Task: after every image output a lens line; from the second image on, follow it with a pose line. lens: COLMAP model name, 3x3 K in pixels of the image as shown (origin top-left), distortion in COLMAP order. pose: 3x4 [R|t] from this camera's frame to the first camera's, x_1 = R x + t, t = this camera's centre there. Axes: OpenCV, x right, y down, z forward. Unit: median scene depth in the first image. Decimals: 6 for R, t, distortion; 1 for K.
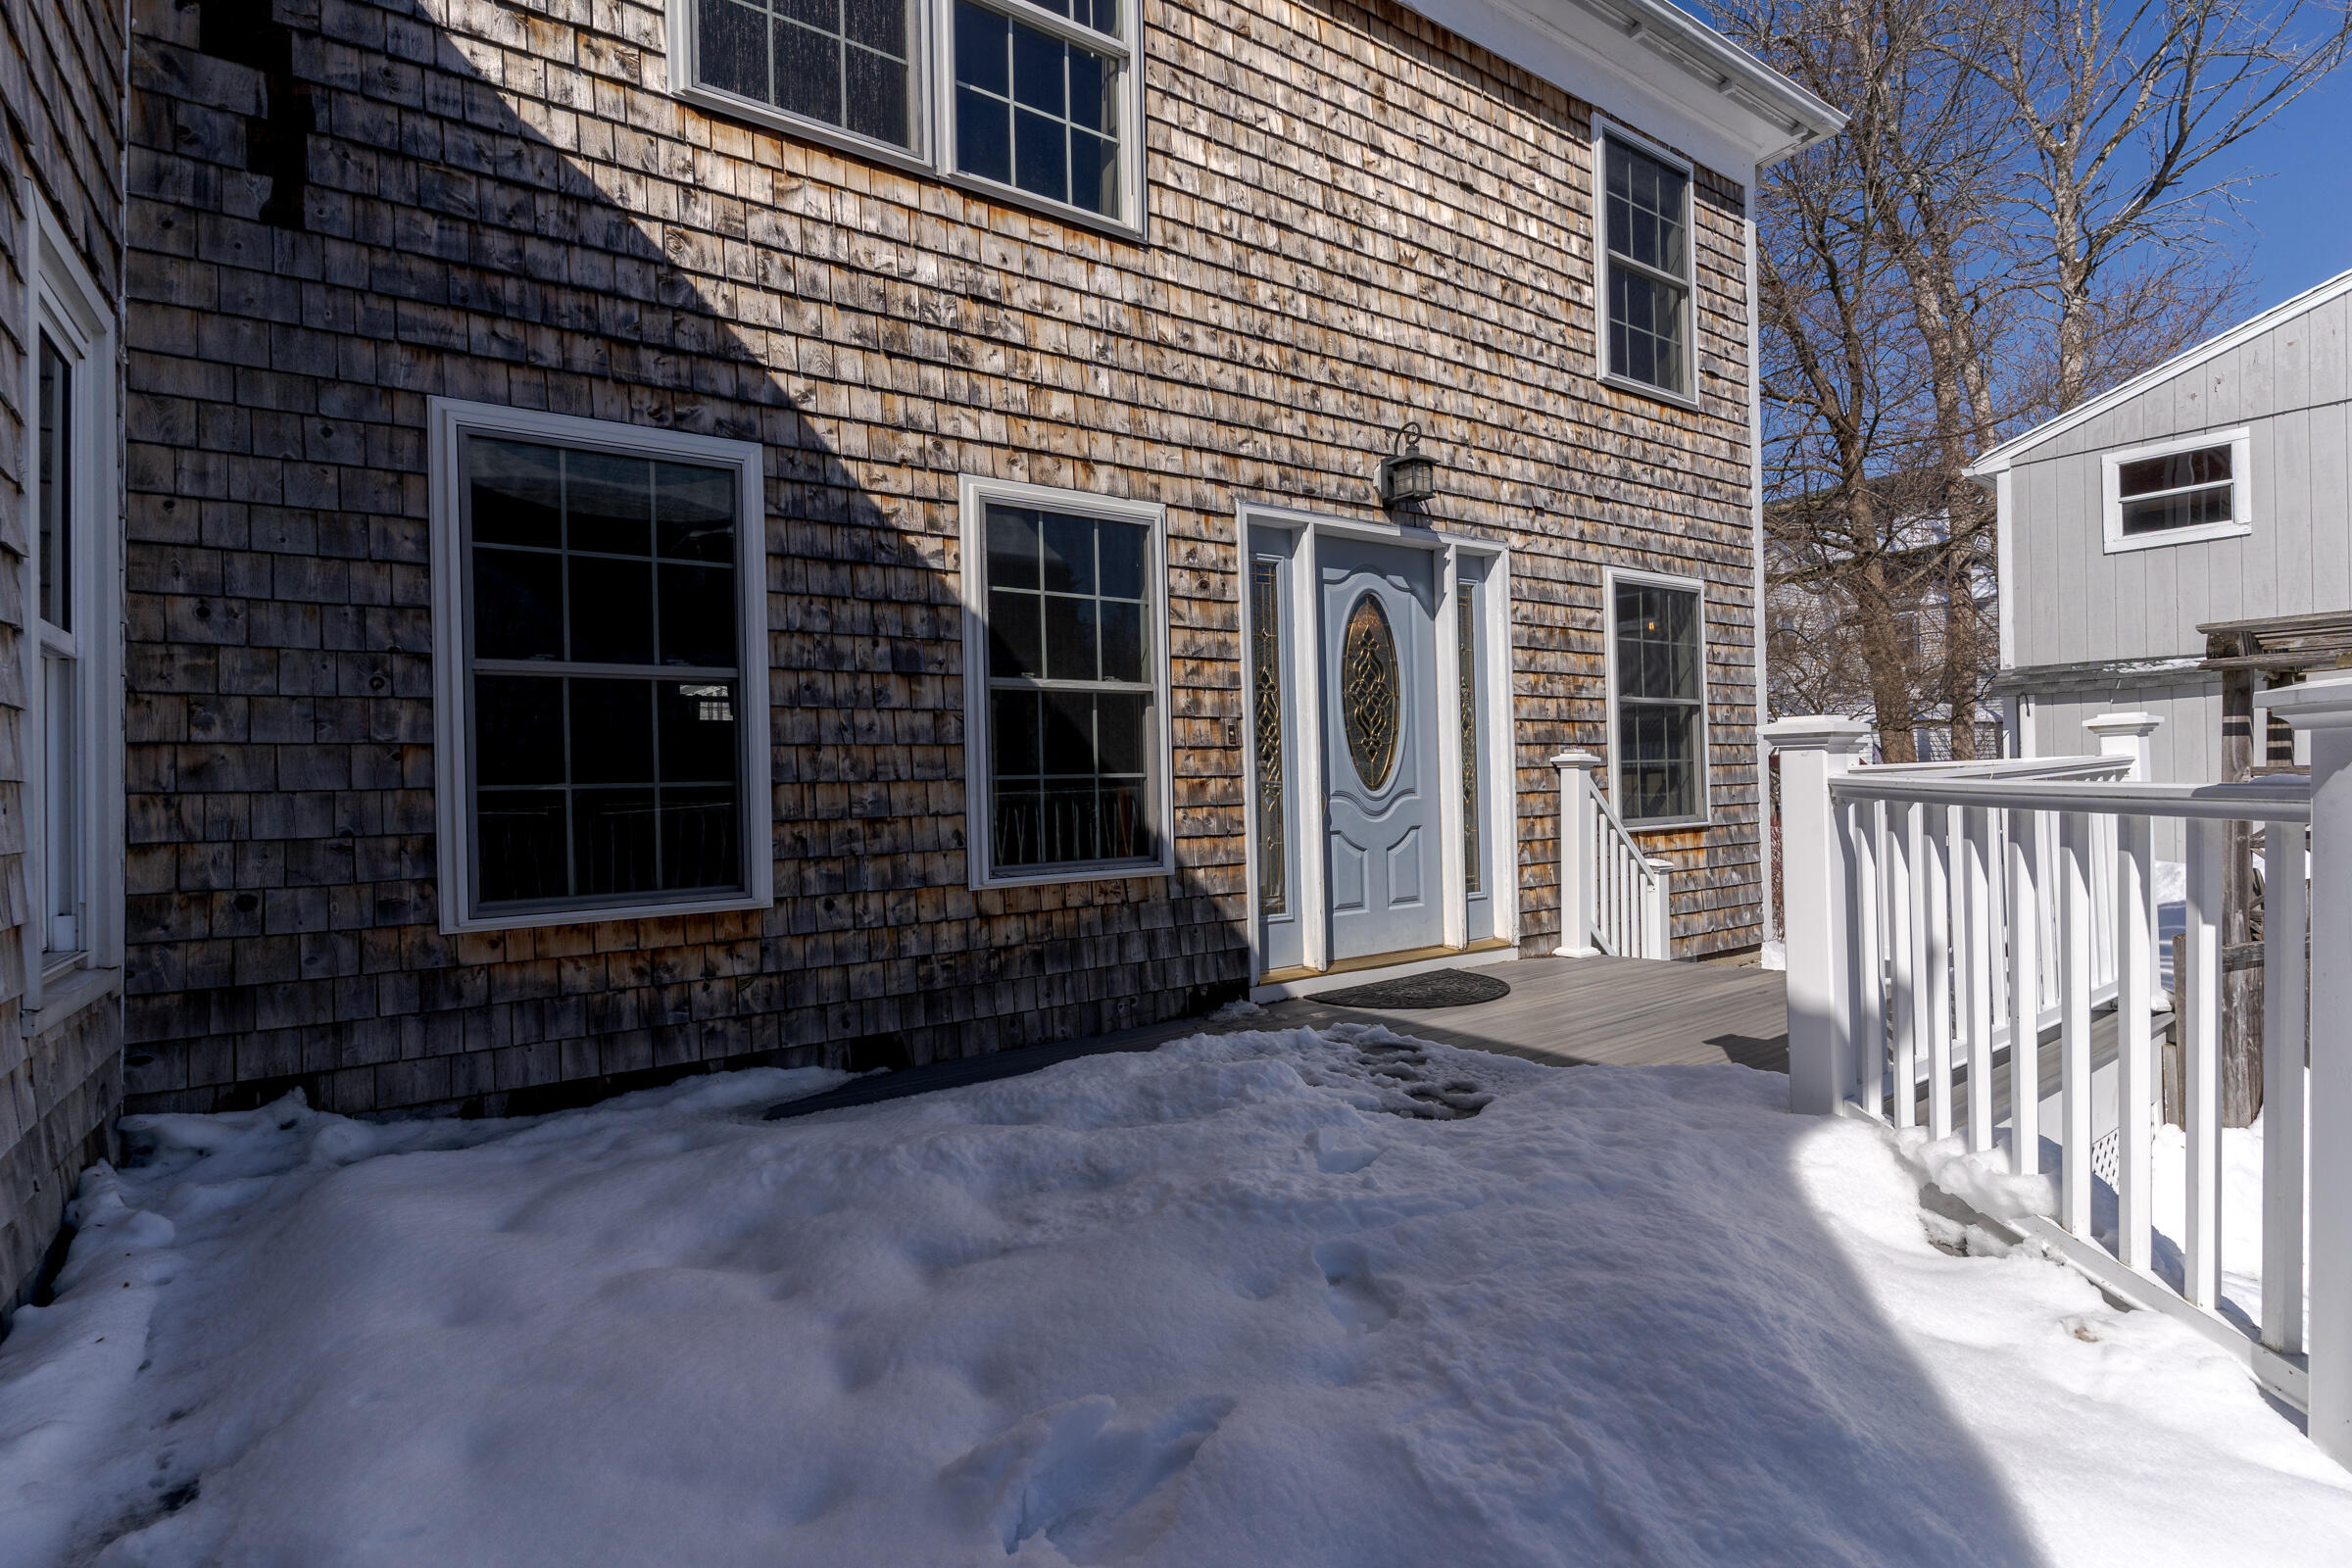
lens RADIAL K [[1119.8, 0, 1167.1], [0, 1119.8, 784.4], [0, 0, 1]] dist [0.003685, -0.001954]
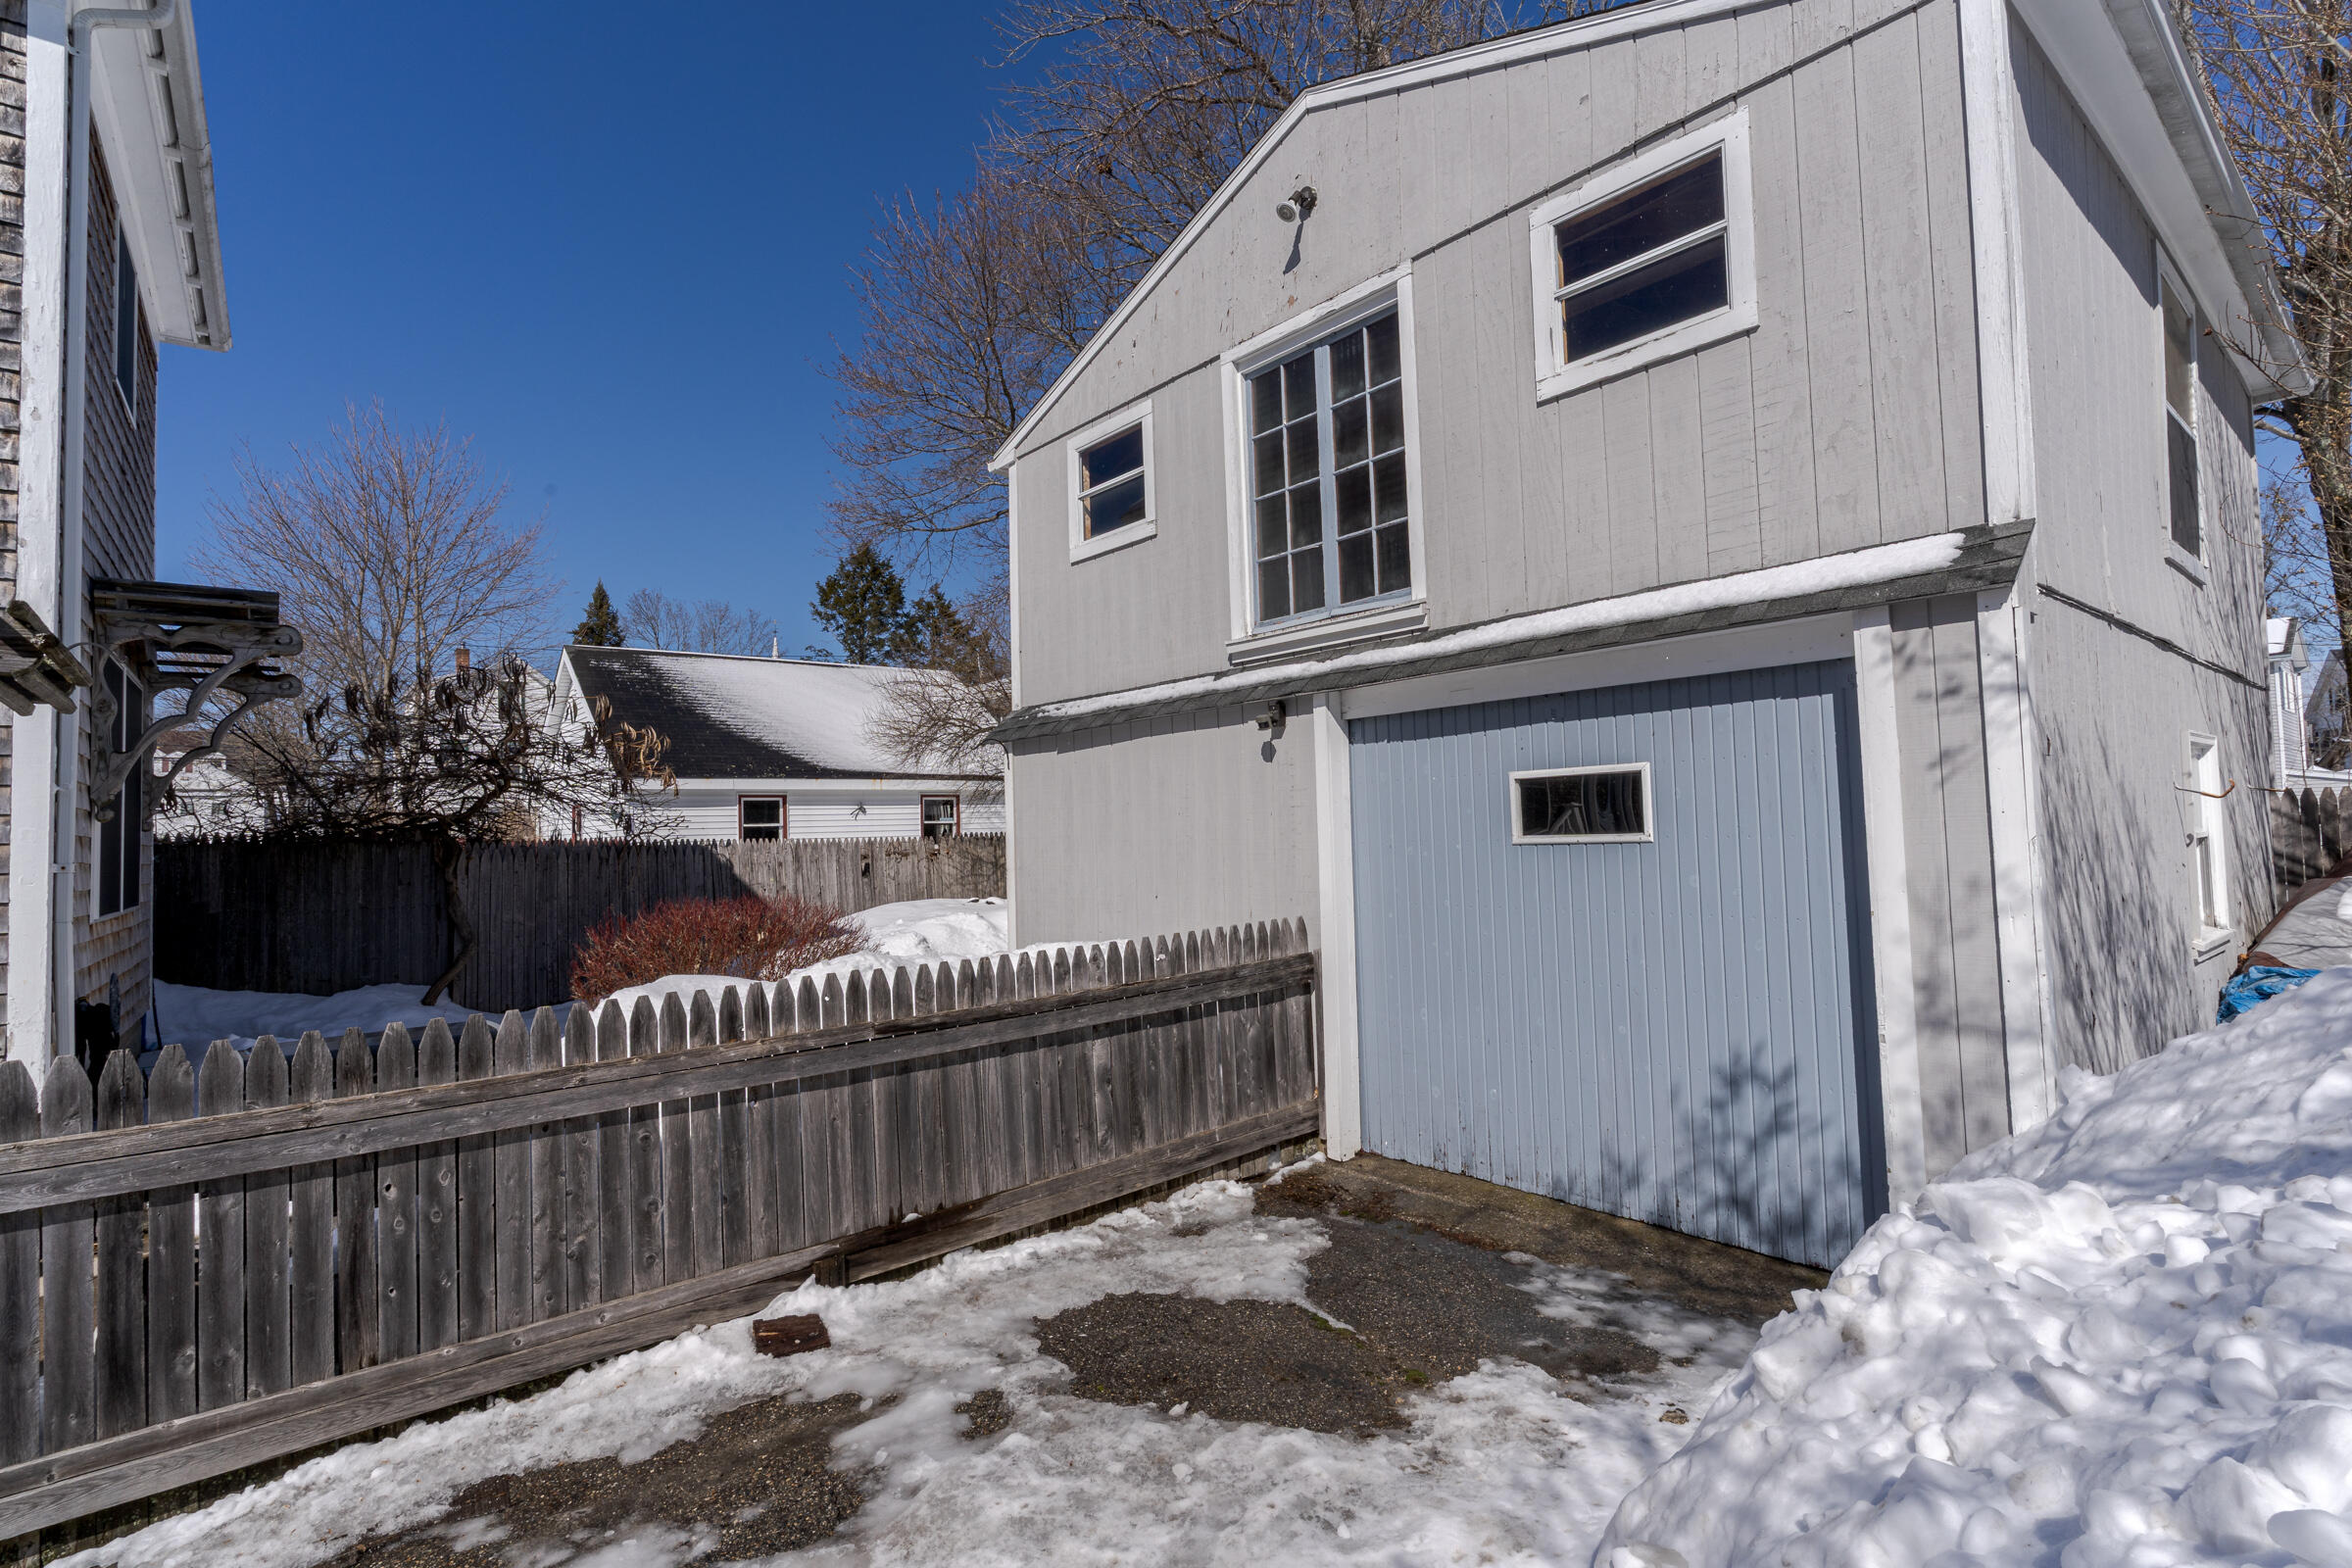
lens RADIAL K [[1119.8, 0, 1174.8], [0, 1119.8, 782.0], [0, 0, 1]] dist [0.003685, -0.001954]
pose [[0.997738, -0.003630, 0.067131, 1.831180], [0.006778, 0.998885, -0.046727, -0.030712], [-0.066886, 0.047076, 0.996649, 0.464852]]
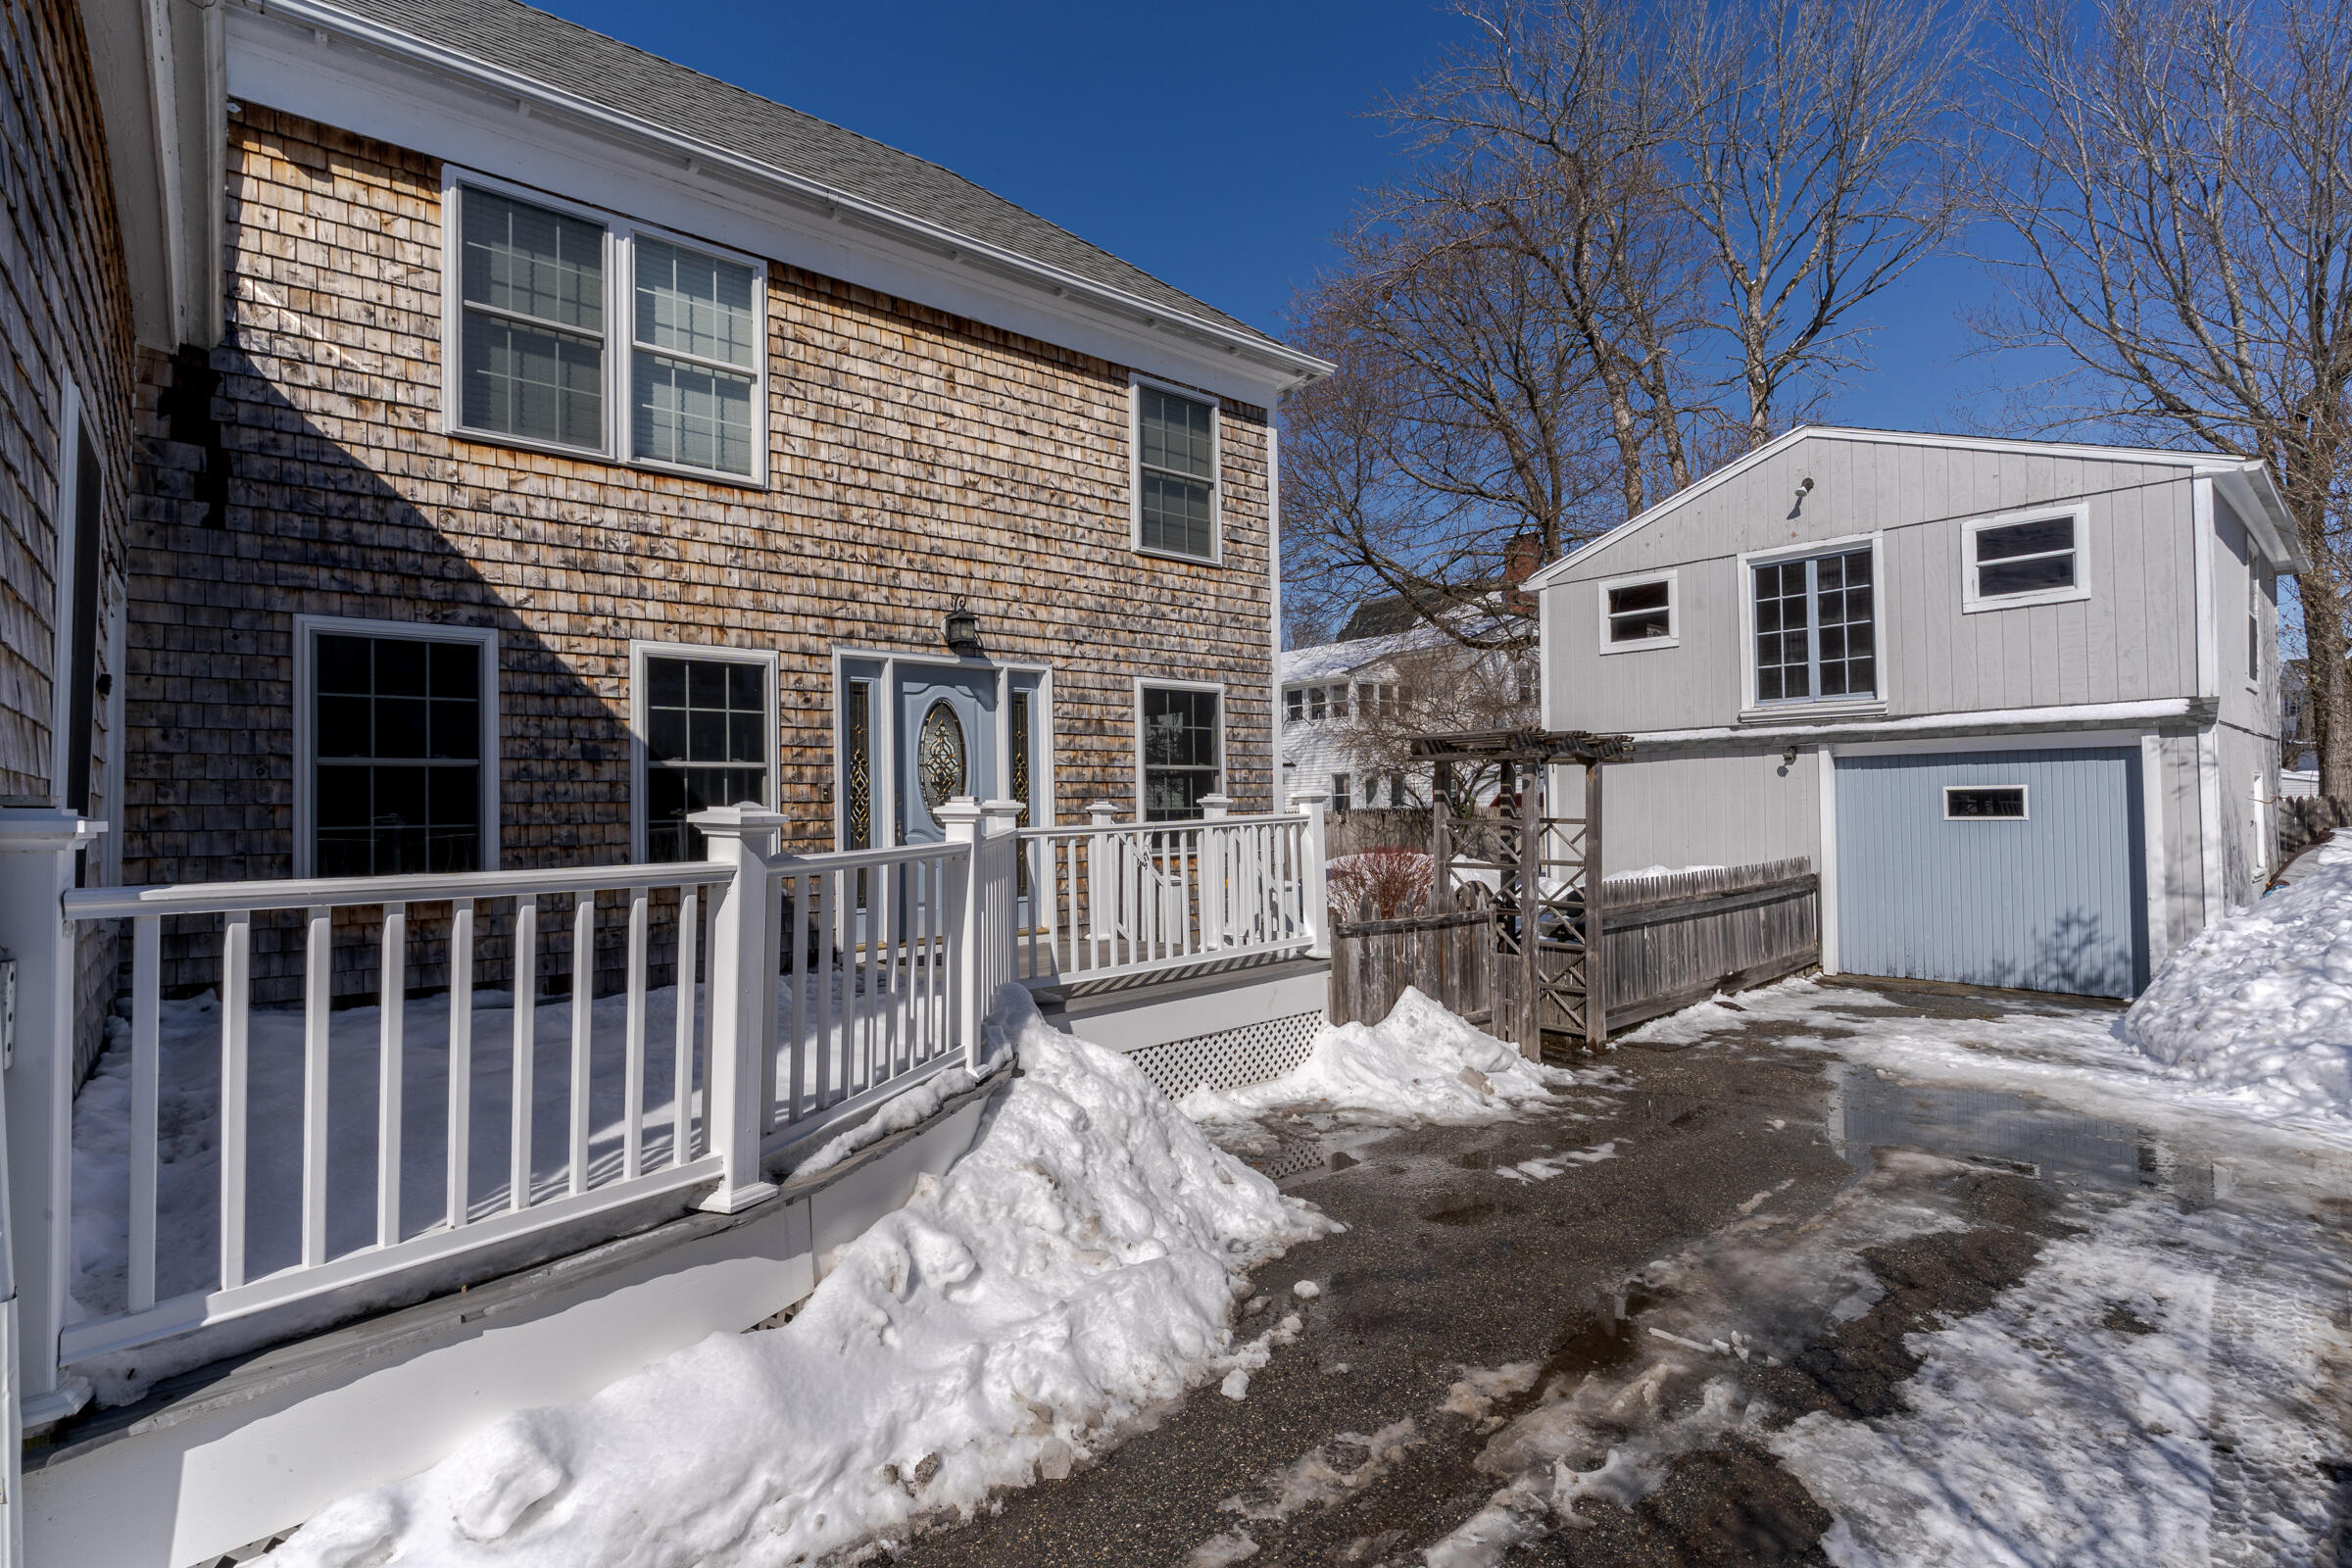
lens RADIAL K [[1119.8, 0, 1163.7], [0, 1119.8, 788.9], [0, 0, 1]] dist [0.003685, -0.001954]
pose [[0.996113, 0.010382, 0.087468, 0.411164], [-0.008768, 0.999784, -0.018820, -0.026878], [-0.087644, 0.017980, 0.995990, -0.647613]]
